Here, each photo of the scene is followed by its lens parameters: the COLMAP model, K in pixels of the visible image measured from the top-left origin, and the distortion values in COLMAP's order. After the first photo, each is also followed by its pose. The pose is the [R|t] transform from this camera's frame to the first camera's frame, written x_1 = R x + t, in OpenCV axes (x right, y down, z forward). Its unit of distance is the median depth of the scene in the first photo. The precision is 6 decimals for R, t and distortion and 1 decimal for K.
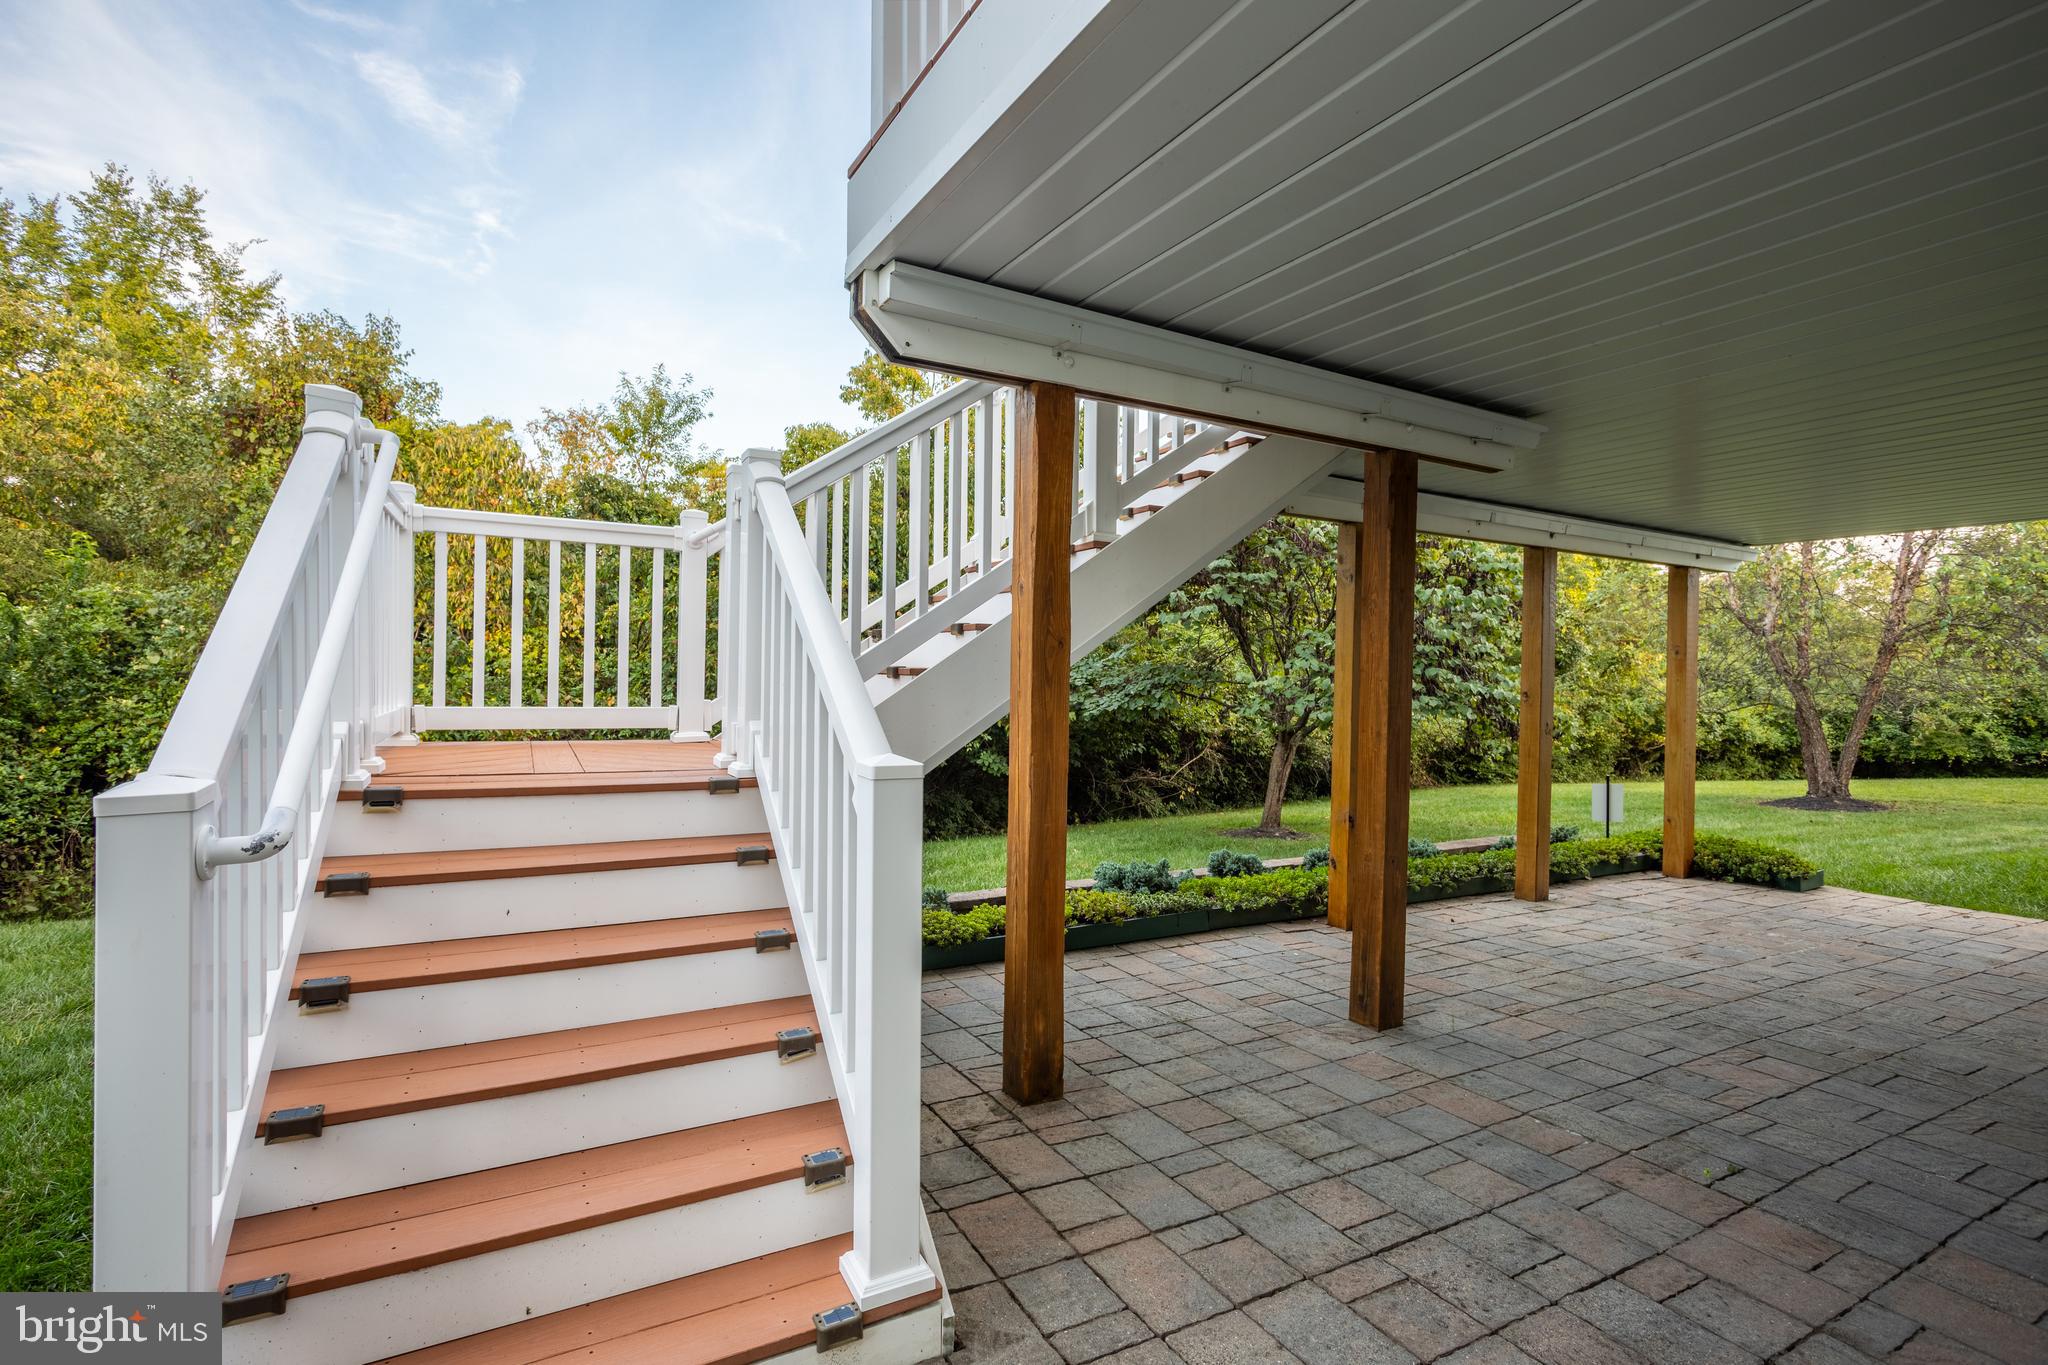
lens RADIAL K [[968.5, 0, 1027.1], [0, 968.5, 677.3], [0, 0, 1]] dist [0.002273, 0.000714]
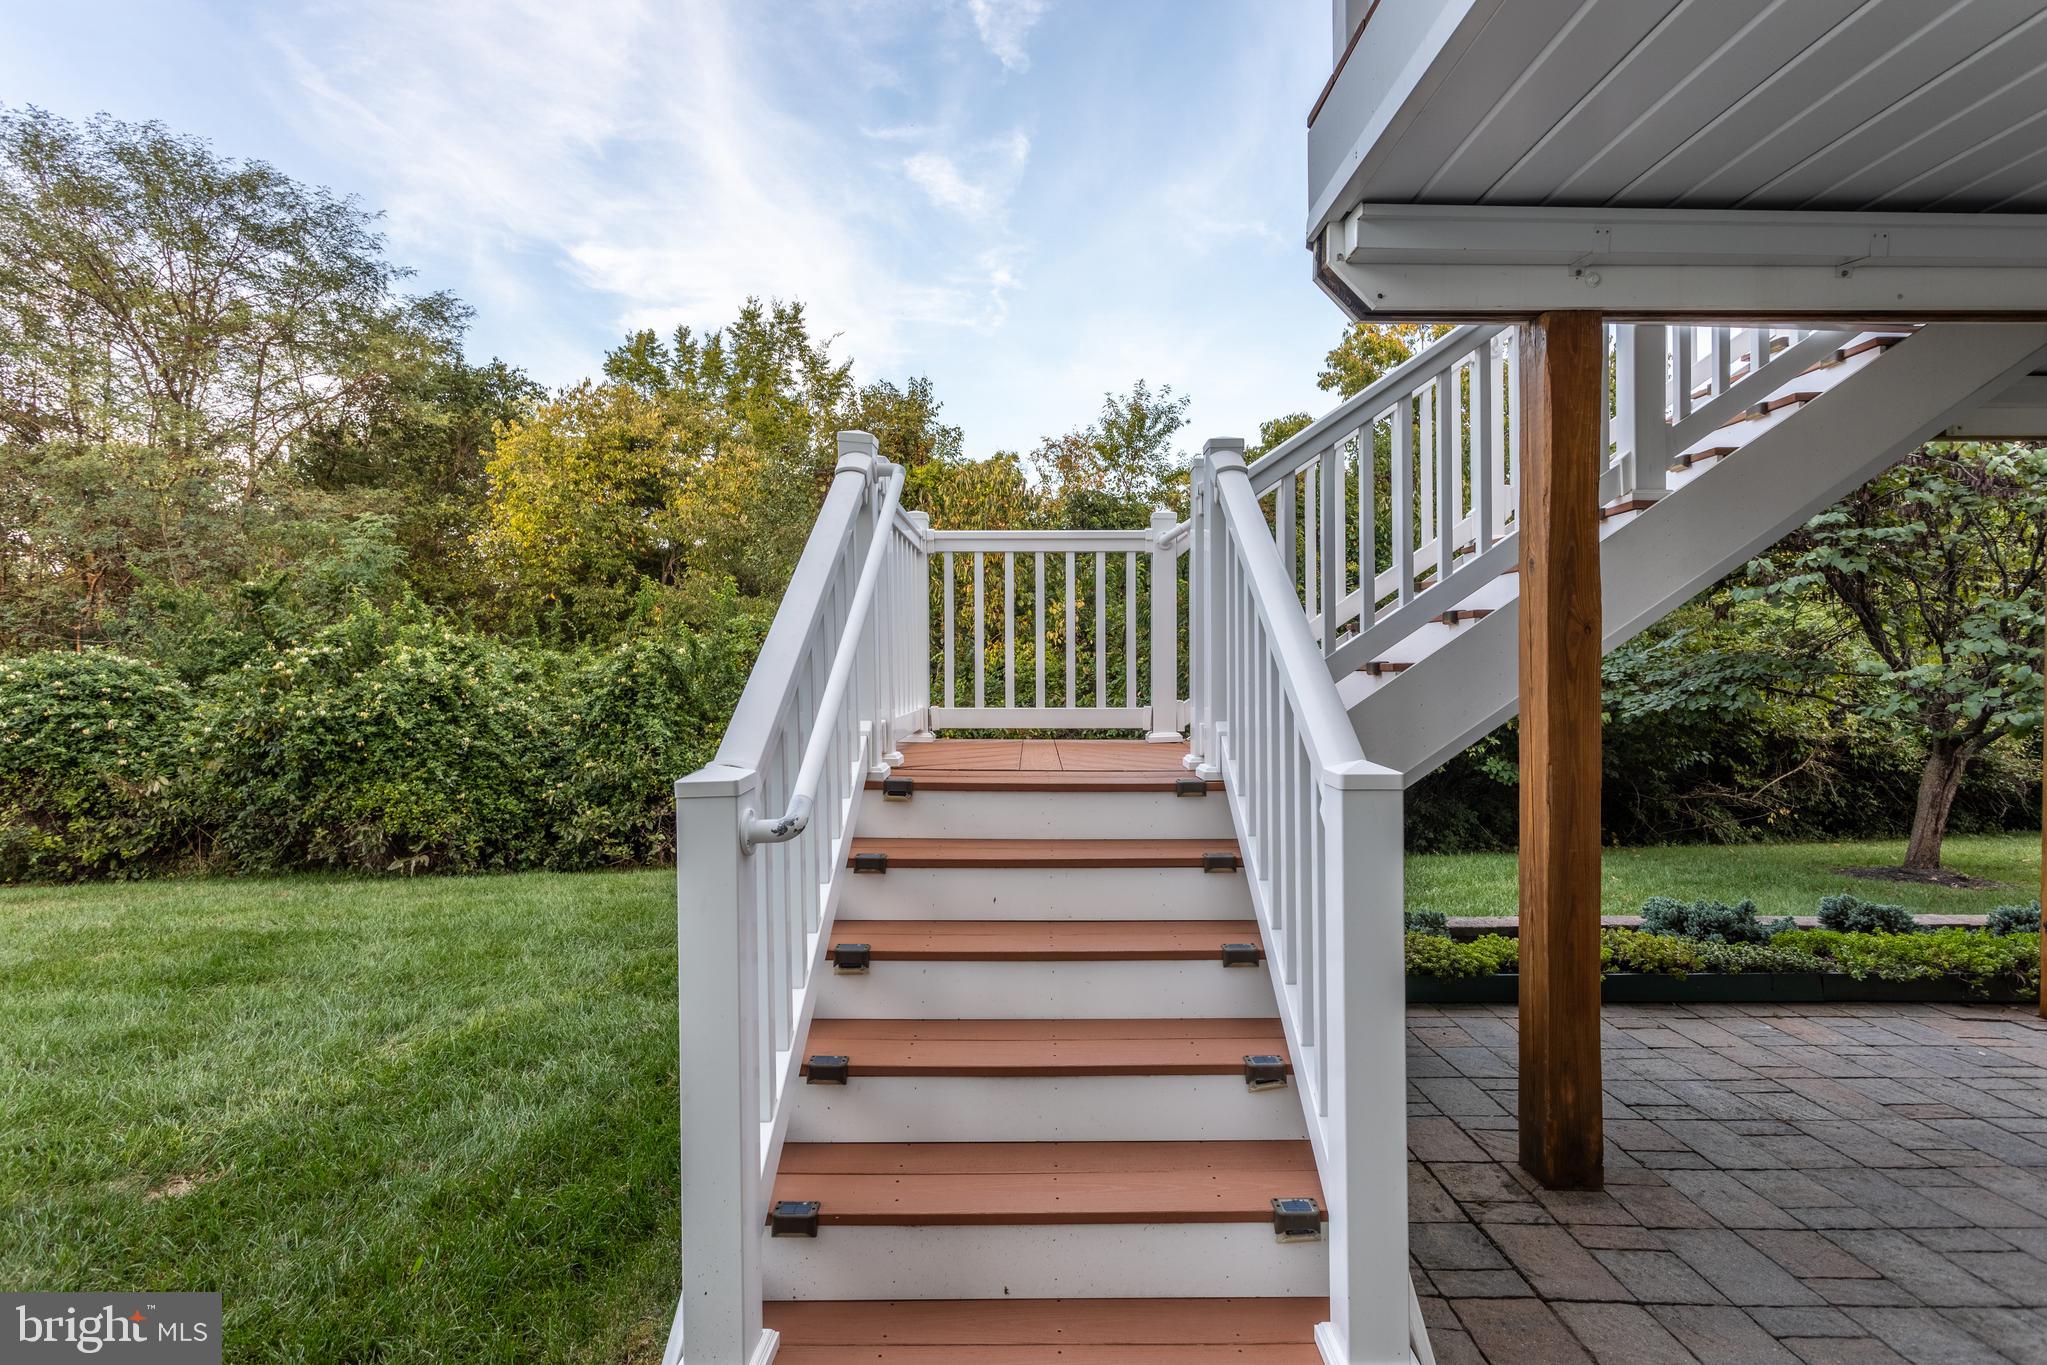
lens RADIAL K [[974.5, 0, 1022.2], [0, 974.5, 675.2], [0, 0, 1]] dist [0.004085, 0.001537]
pose [[0.881212, -0.017745, -0.472388, 0.002012], [0.016617, 0.999840, -0.006560, 0.001373], [0.472429, -0.002069, 0.881366, 0.037867]]
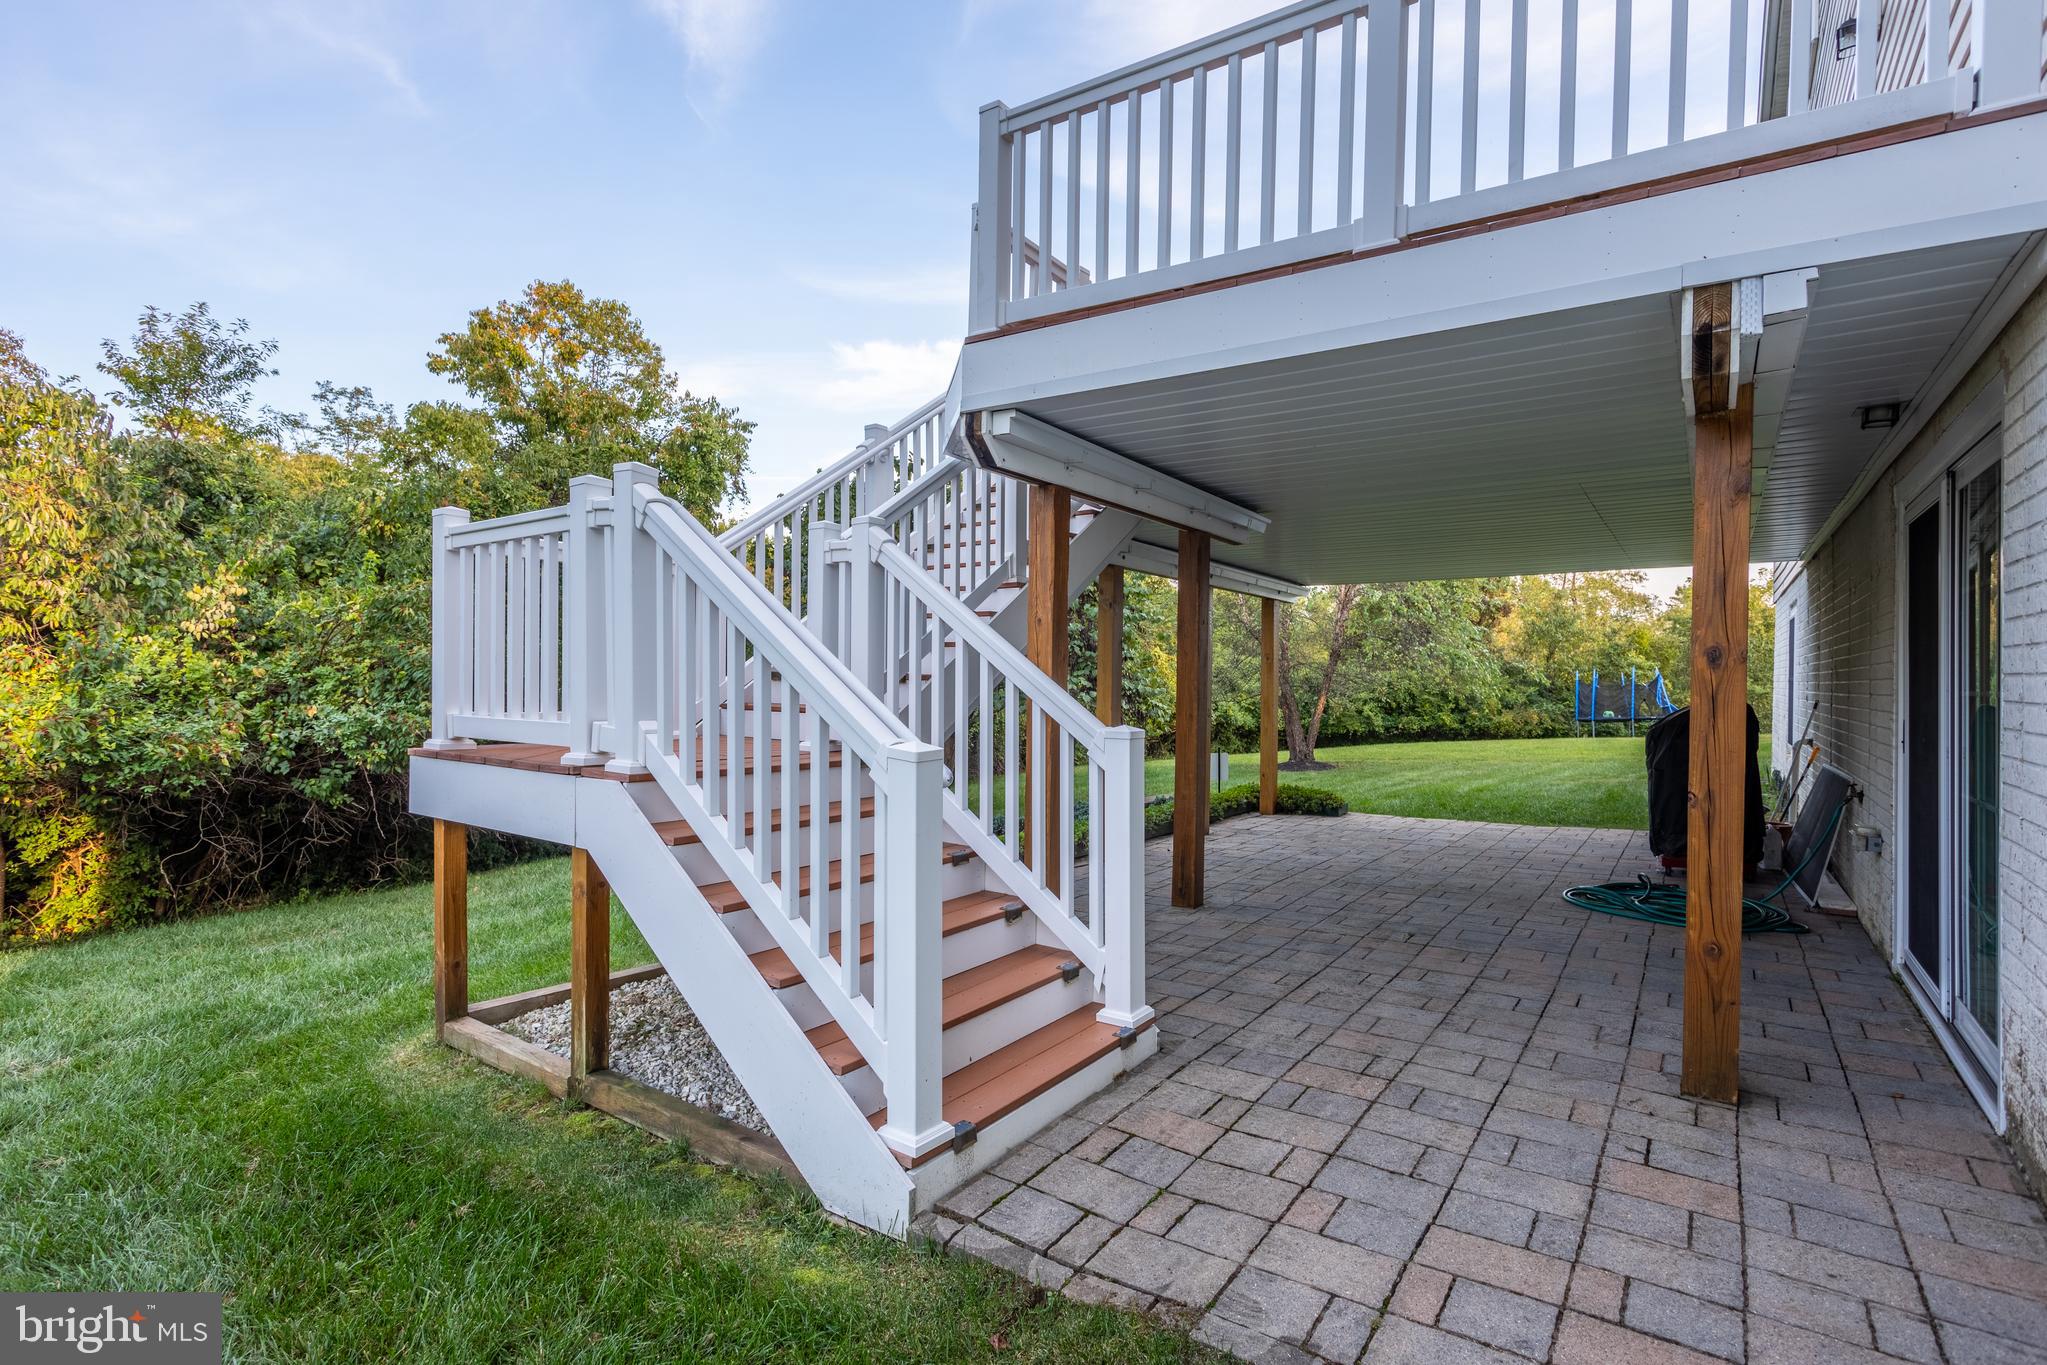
lens RADIAL K [[993.5, 0, 1023.5], [0, 993.5, 682.5], [0, 0, 1]] dist [0.002317, 0.000454]
pose [[0.892847, -0.011216, 0.450221, -0.494673], [0.008606, 0.999932, 0.007842, -0.007455], [-0.450278, -0.003127, 0.892883, -0.241137]]
